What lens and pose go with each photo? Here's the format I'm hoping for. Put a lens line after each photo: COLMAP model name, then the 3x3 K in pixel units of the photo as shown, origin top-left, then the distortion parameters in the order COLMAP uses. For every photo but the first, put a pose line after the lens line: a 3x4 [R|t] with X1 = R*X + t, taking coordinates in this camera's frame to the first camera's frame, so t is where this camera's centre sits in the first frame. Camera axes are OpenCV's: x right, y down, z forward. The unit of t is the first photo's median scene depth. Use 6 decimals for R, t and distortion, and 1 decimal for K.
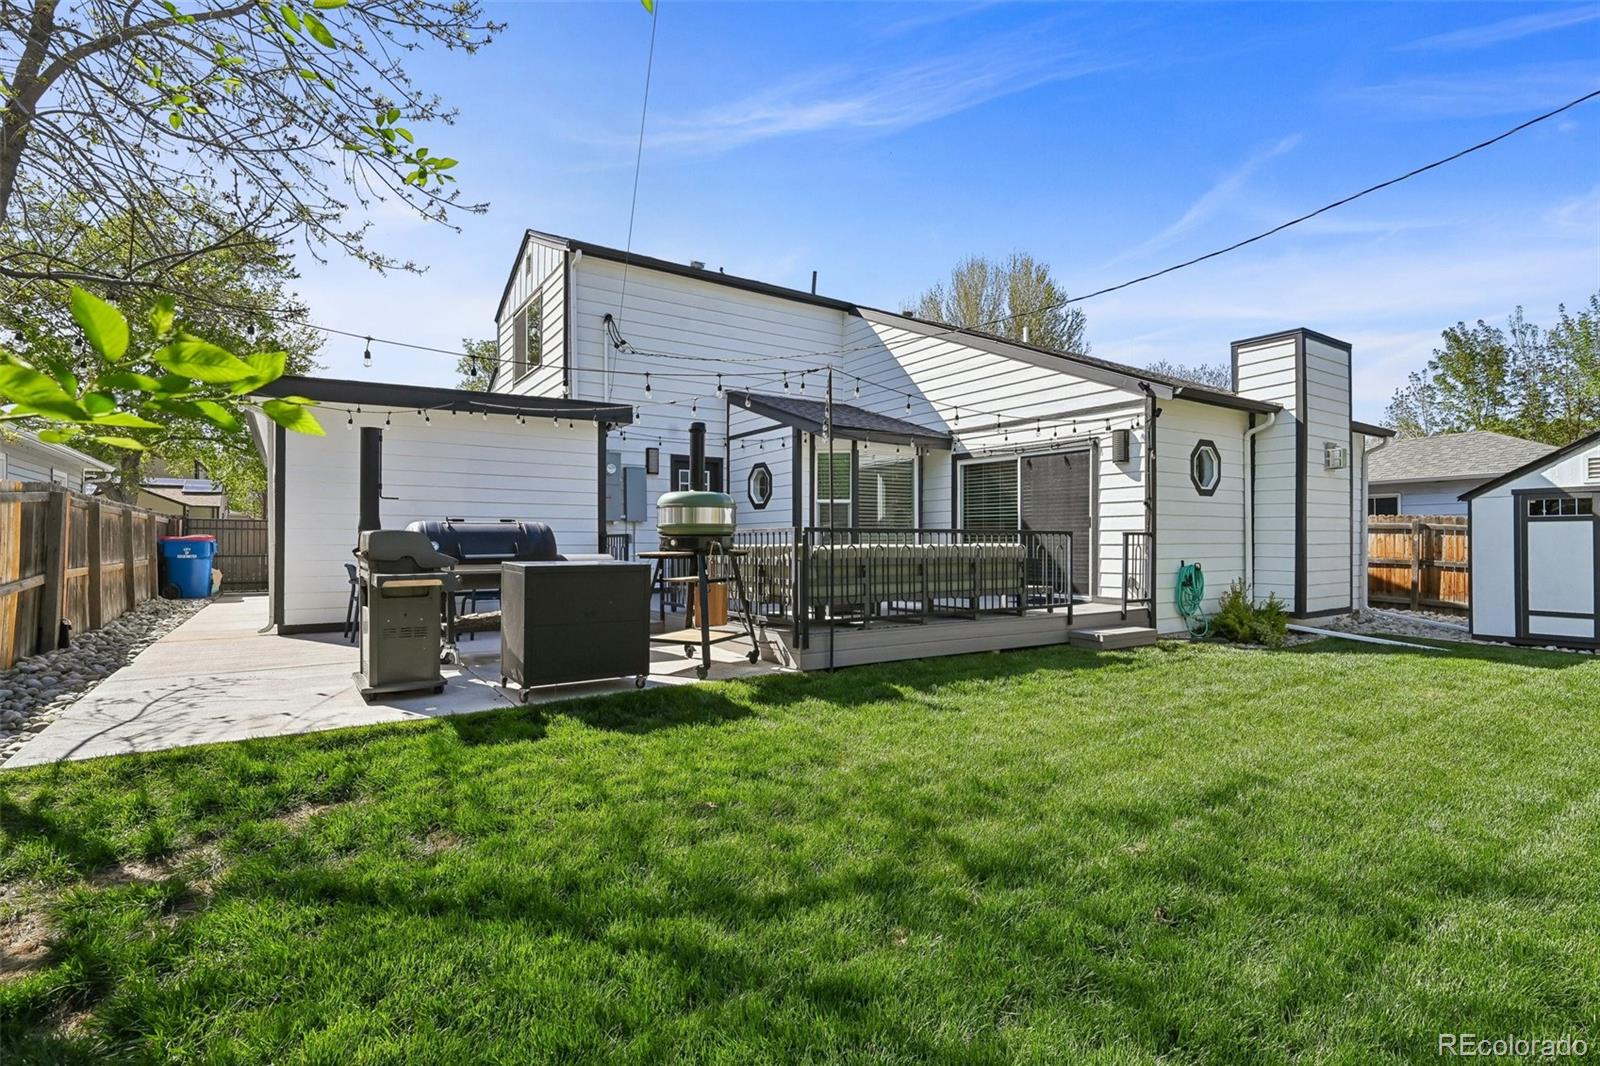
lens RADIAL K [[750.0, 0, 827.9], [0, 750.0, 539.6], [0, 0, 1]] dist [-0.002635, -0.000168]
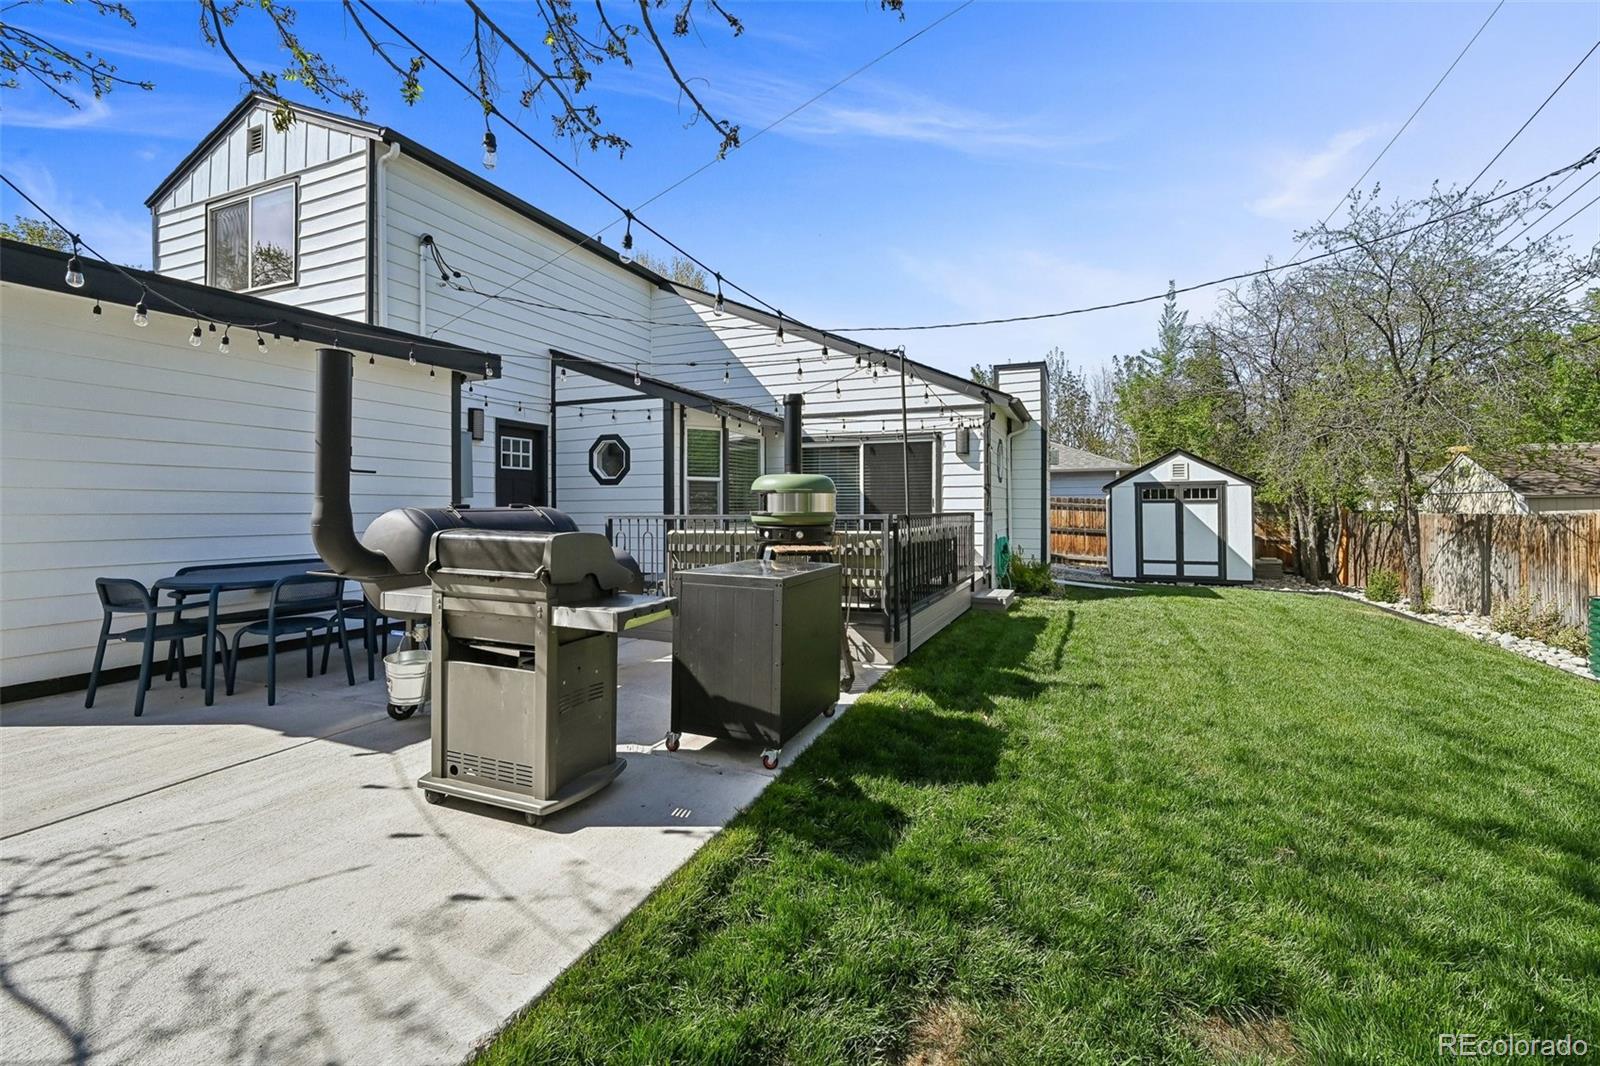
lens RADIAL K [[646.1, 0, 823.1], [0, 646.1, 502.4], [0, 0, 1]] dist [-0.002058, 0.000416]
pose [[0.838074, 0.002992, 0.545548, -0.352290], [-0.000496, 0.999989, -0.004724, -0.018092], [-0.545556, 0.003688, 0.838066, 0.227016]]
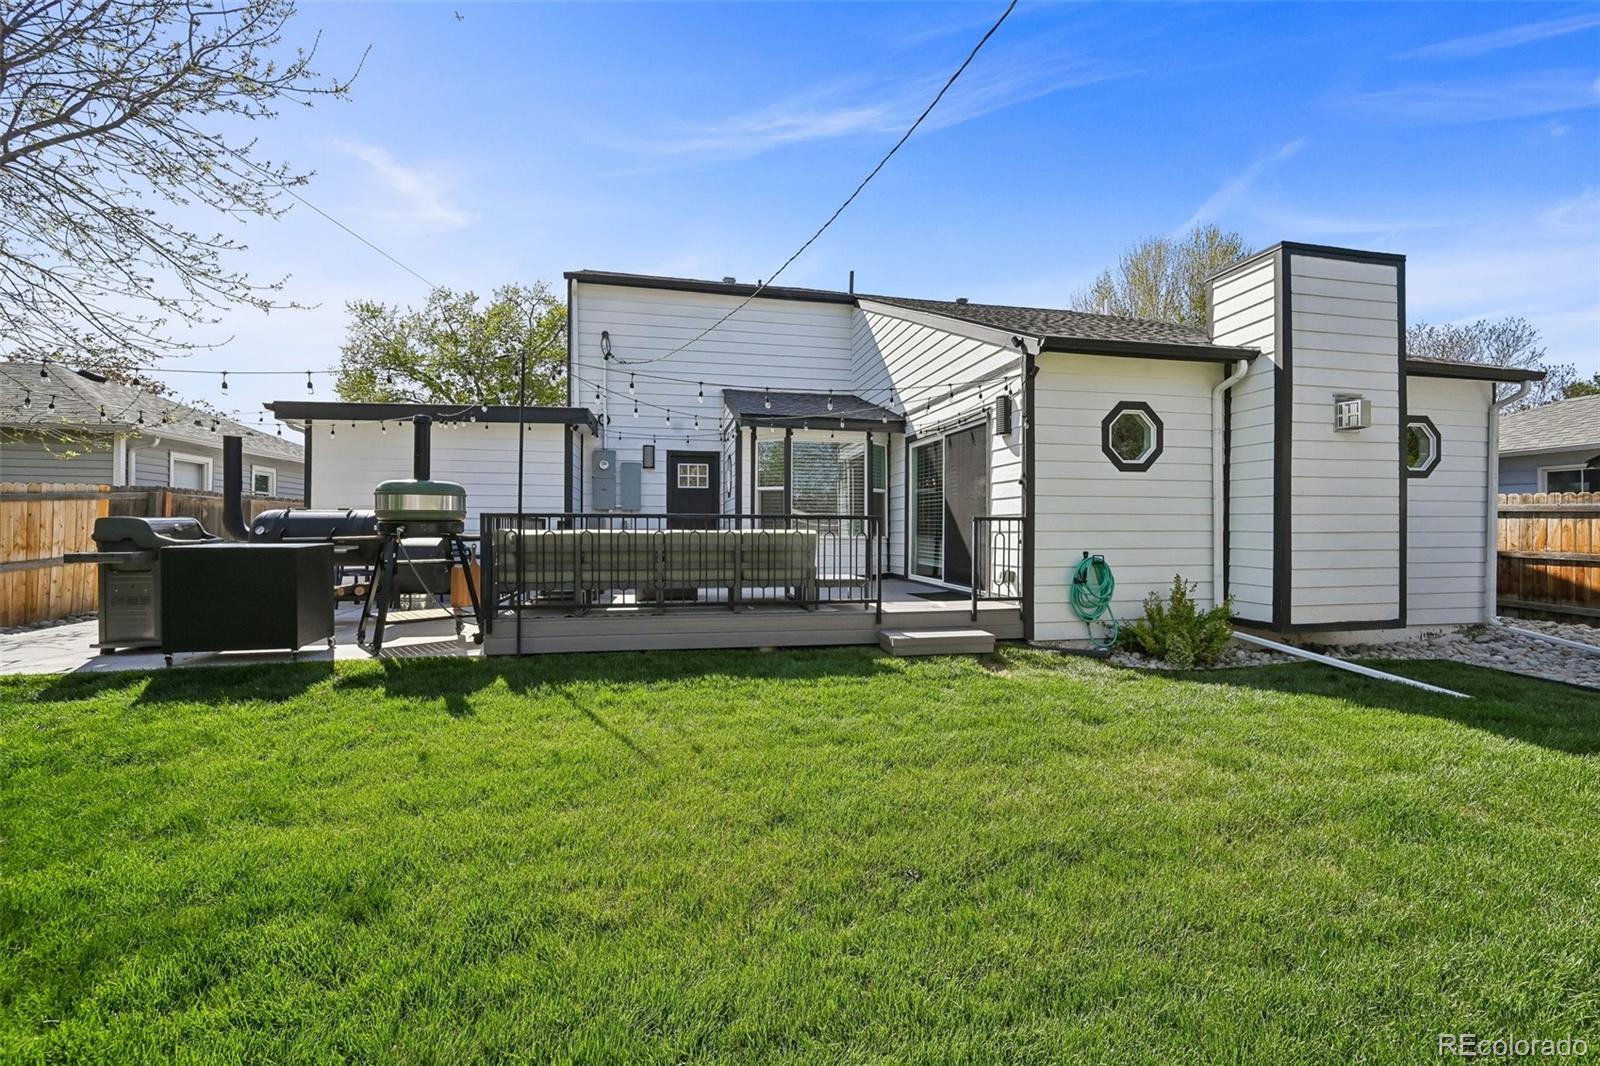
lens RADIAL K [[646.1, 0, 826.1], [0, 646.1, 525.3], [0, 0, 1]] dist [-0.002058, 0.000416]
pose [[0.924731, 0.000003, -0.380622, 0.453278], [-0.000976, 0.999997, -0.002363, 0.001170], [0.380620, 0.002557, 0.924728, 0.231389]]
